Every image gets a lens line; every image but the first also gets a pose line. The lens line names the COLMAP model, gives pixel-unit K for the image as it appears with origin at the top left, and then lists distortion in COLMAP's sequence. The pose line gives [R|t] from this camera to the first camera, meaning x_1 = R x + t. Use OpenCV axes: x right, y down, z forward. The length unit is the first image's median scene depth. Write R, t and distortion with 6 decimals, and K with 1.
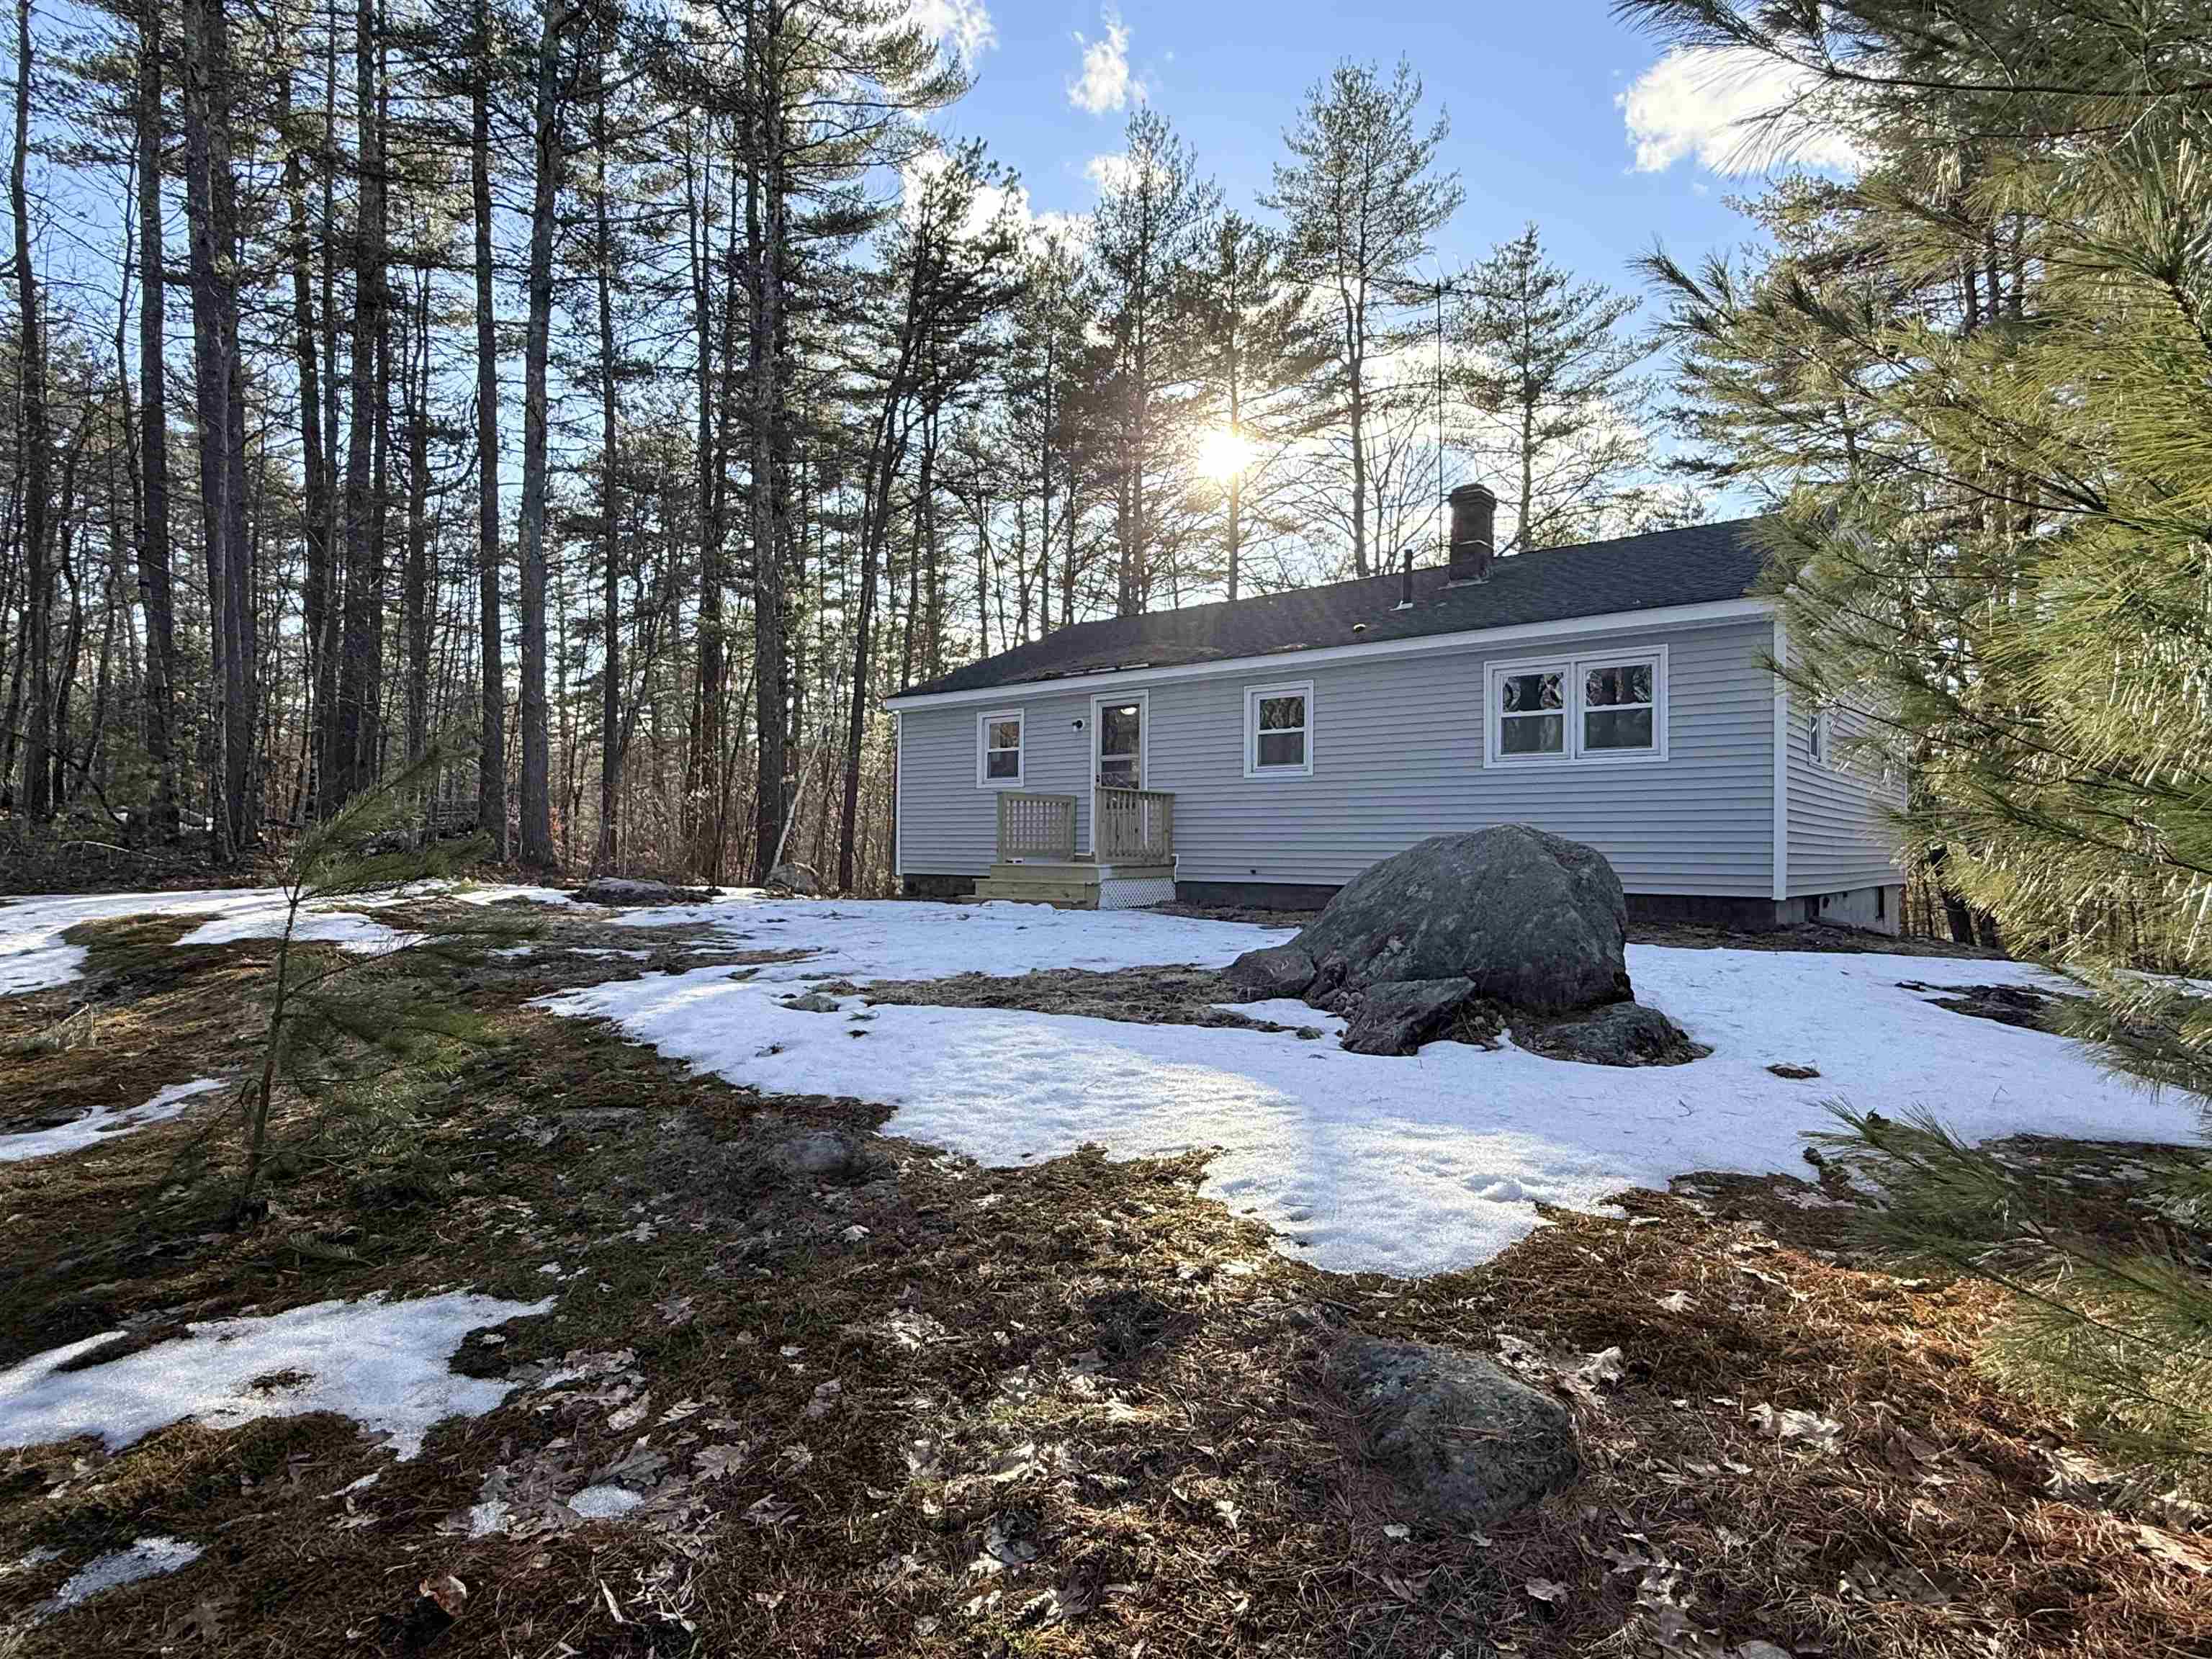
lens RADIAL K [[1144.7, 0, 1110.8], [0, 1144.7, 821.5], [0, 0, 1]] dist [0.000813, -0.000249]
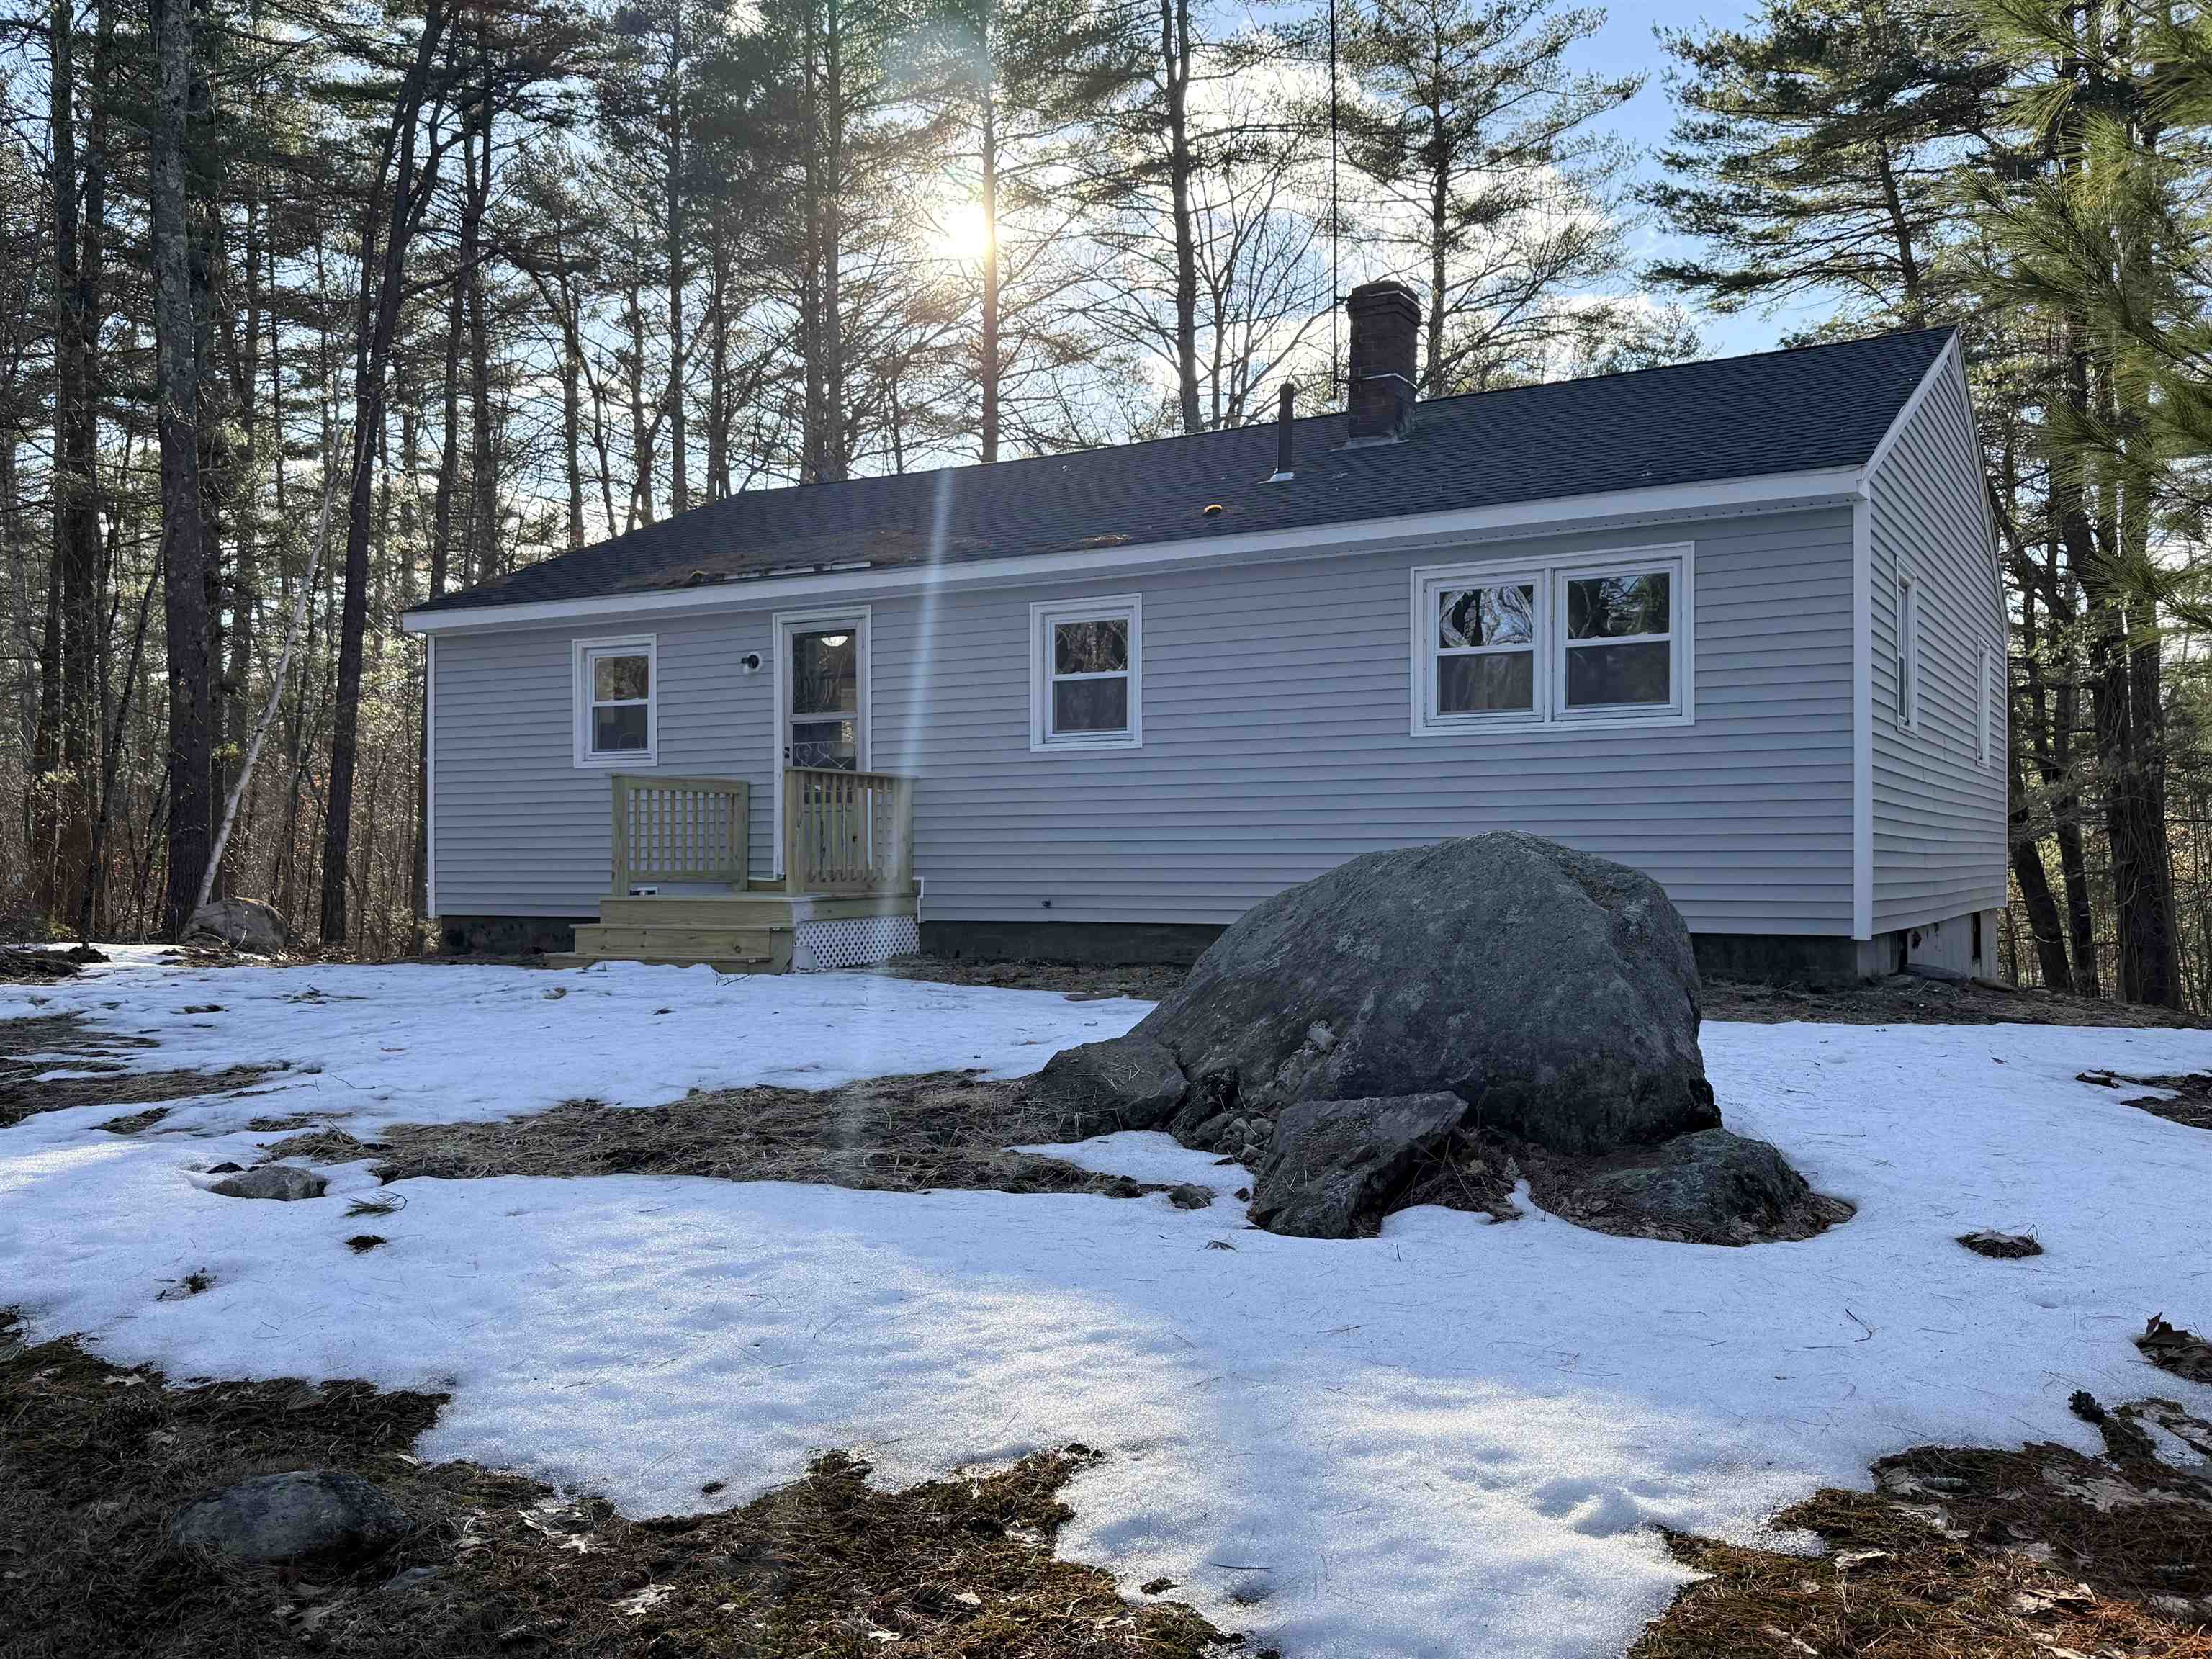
lens RADIAL K [[1803.6, 0, 1106.0], [0, 1803.6, 829.5], [0, 0, 1]] dist [0.135285, -0.242367]
pose [[0.985243, -0.008797, 0.170936, -0.009792], [0.007542, 0.999940, 0.007992, -0.003586], [-0.170996, -0.006585, 0.985250, 0.038925]]
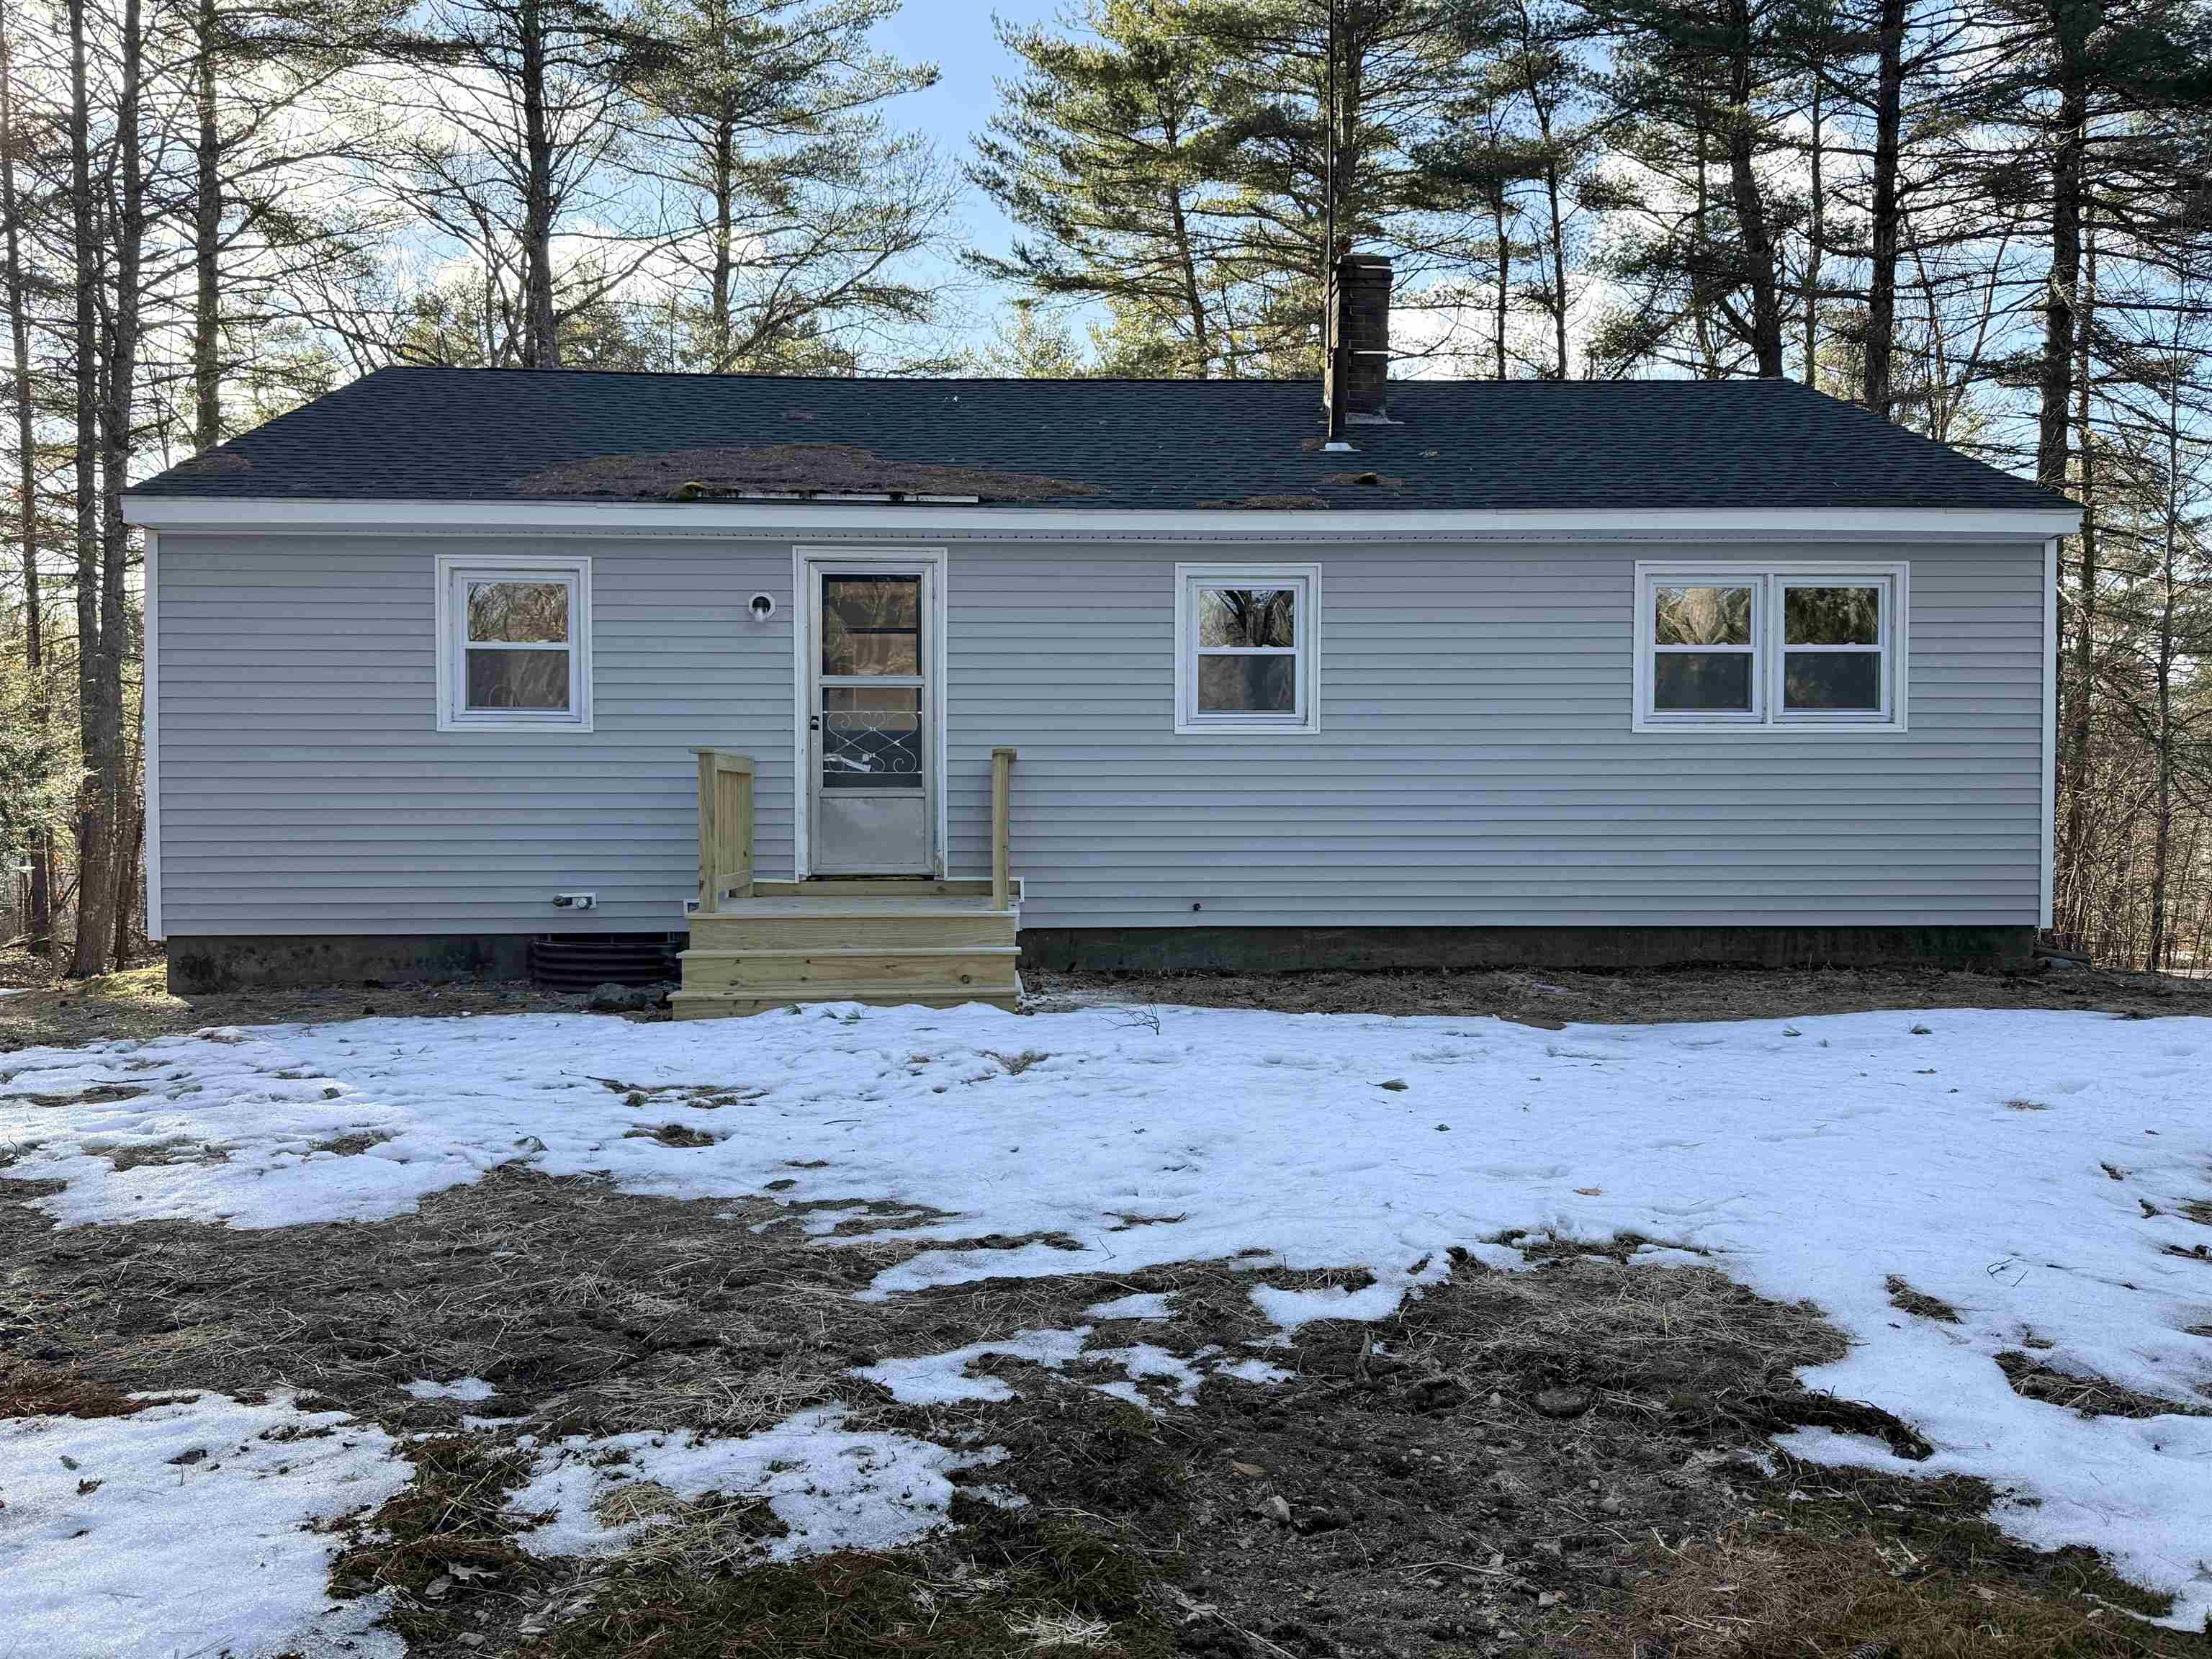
lens RADIAL K [[1729.2, 0, 1106.0], [0, 1729.2, 829.5], [0, 0, 1]] dist [0.067543, -0.002418]
pose [[0.742943, -0.000769, 0.669354, -0.460942], [-0.006421, 0.999945, 0.008275, 0.000809], [-0.669324, -0.010446, 0.742897, 0.427269]]
